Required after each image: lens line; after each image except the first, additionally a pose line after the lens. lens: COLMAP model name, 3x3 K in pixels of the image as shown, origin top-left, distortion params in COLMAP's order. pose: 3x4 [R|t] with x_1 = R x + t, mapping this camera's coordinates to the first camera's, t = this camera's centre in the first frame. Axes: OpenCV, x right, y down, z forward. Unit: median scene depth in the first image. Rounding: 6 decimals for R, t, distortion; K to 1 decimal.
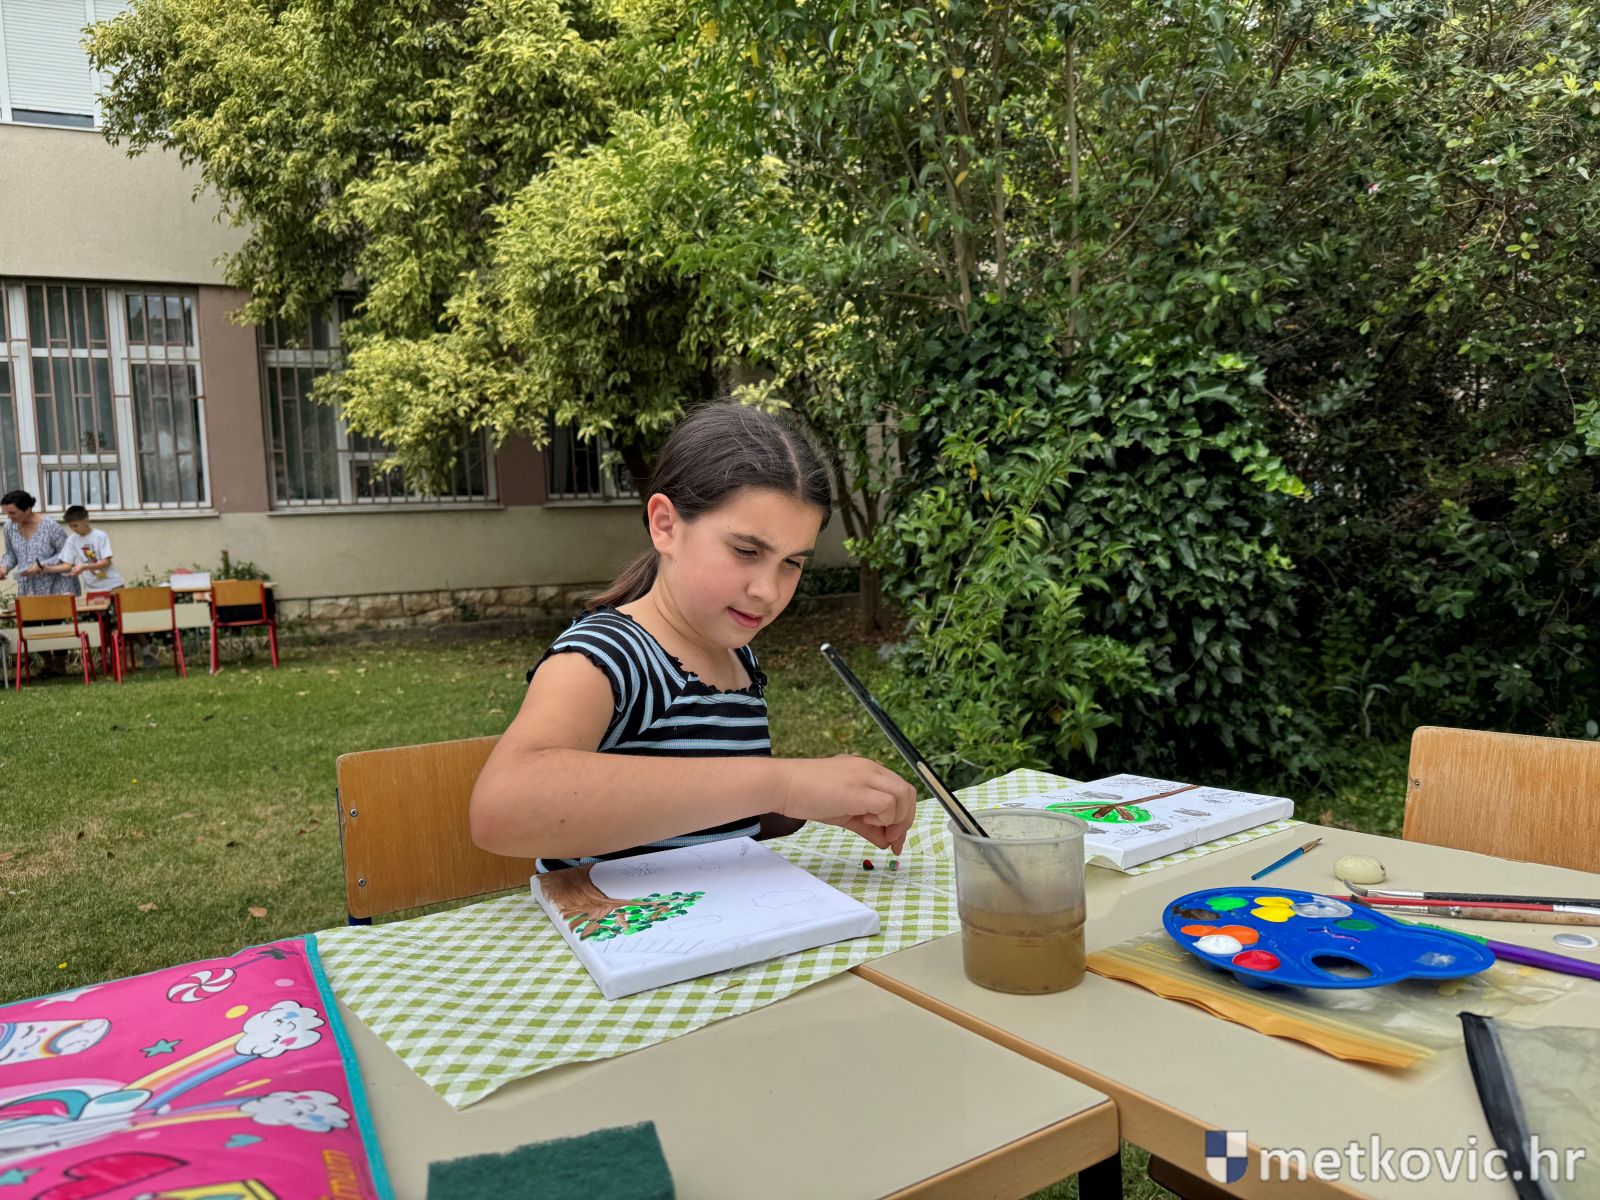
lens RADIAL K [[1118.9, 0, 794.1], [0, 1118.9, 625.0], [0, 0, 1]] dist [0.008132, 0.007109]
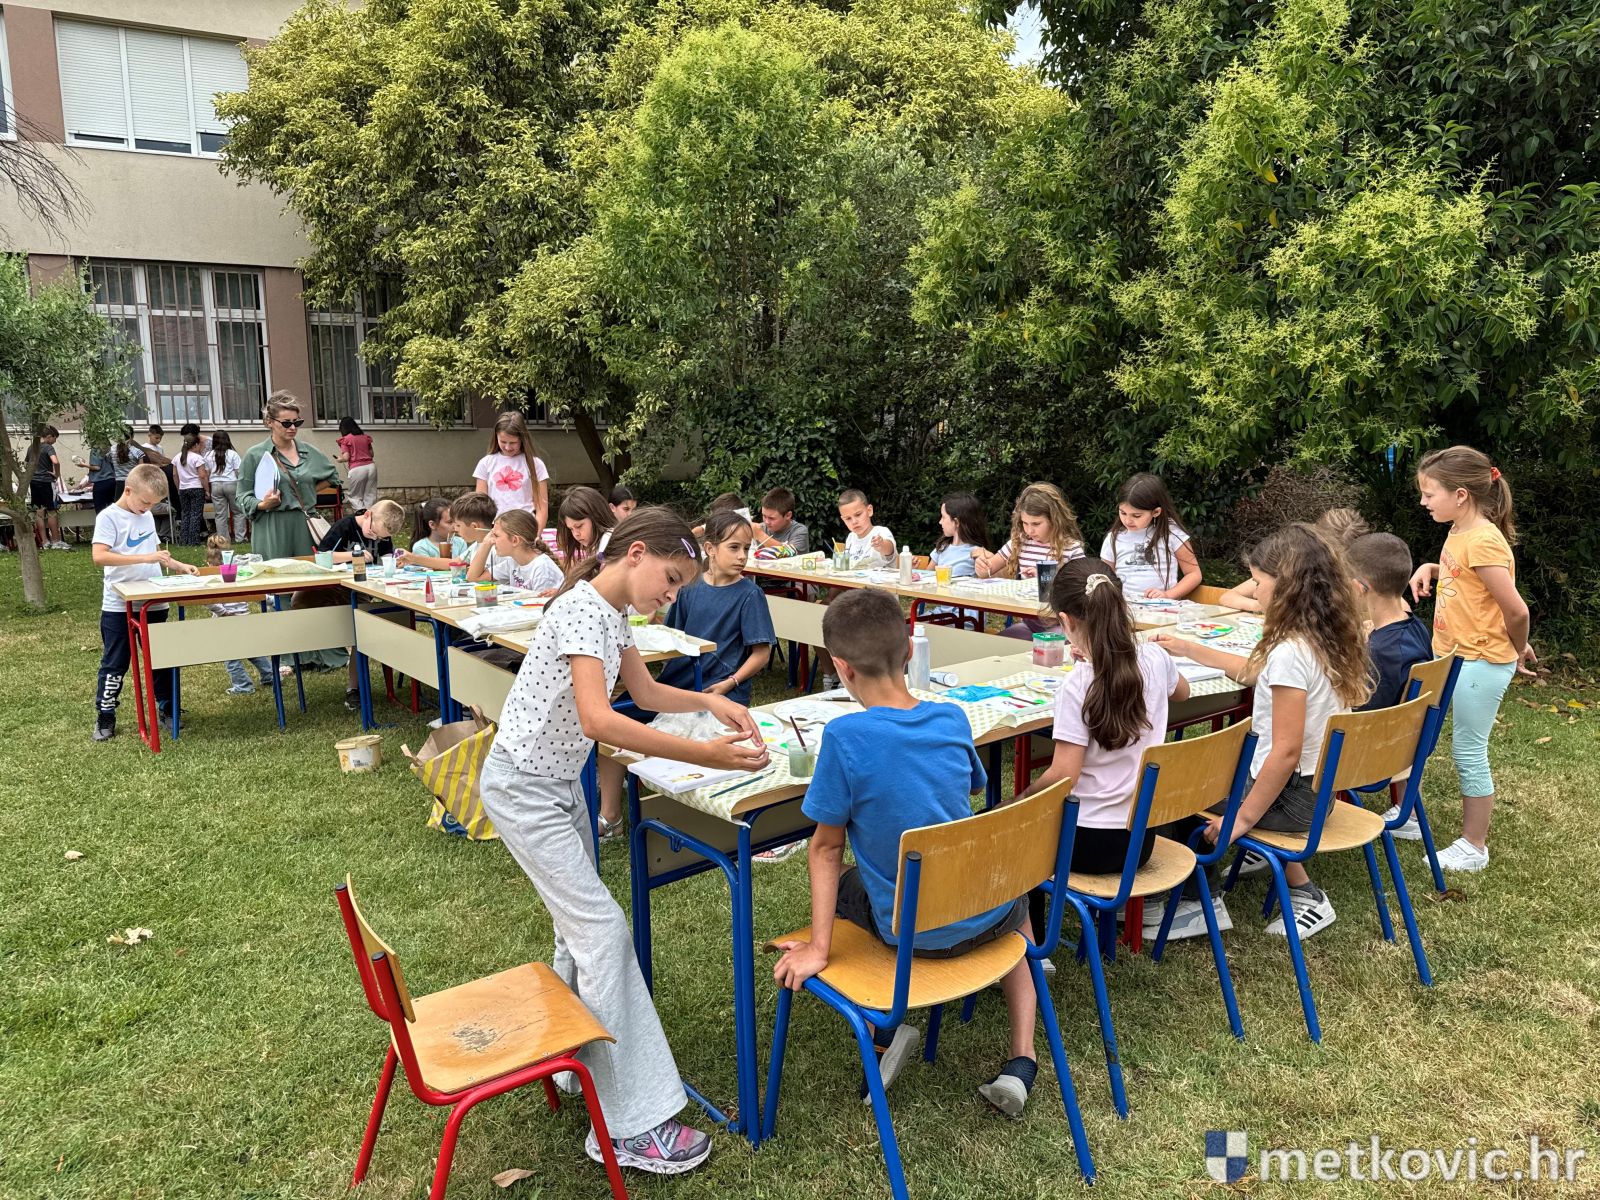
lens RADIAL K [[1118.9, 0, 794.1], [0, 1118.9, 625.0], [0, 0, 1]] dist [0.008132, 0.007109]
pose [[0.996534, 0.022744, 0.080012, 0.053057], [-0.030230, 0.995148, 0.093635, -0.003316], [-0.077494, -0.095729, 0.992386, -0.713146]]
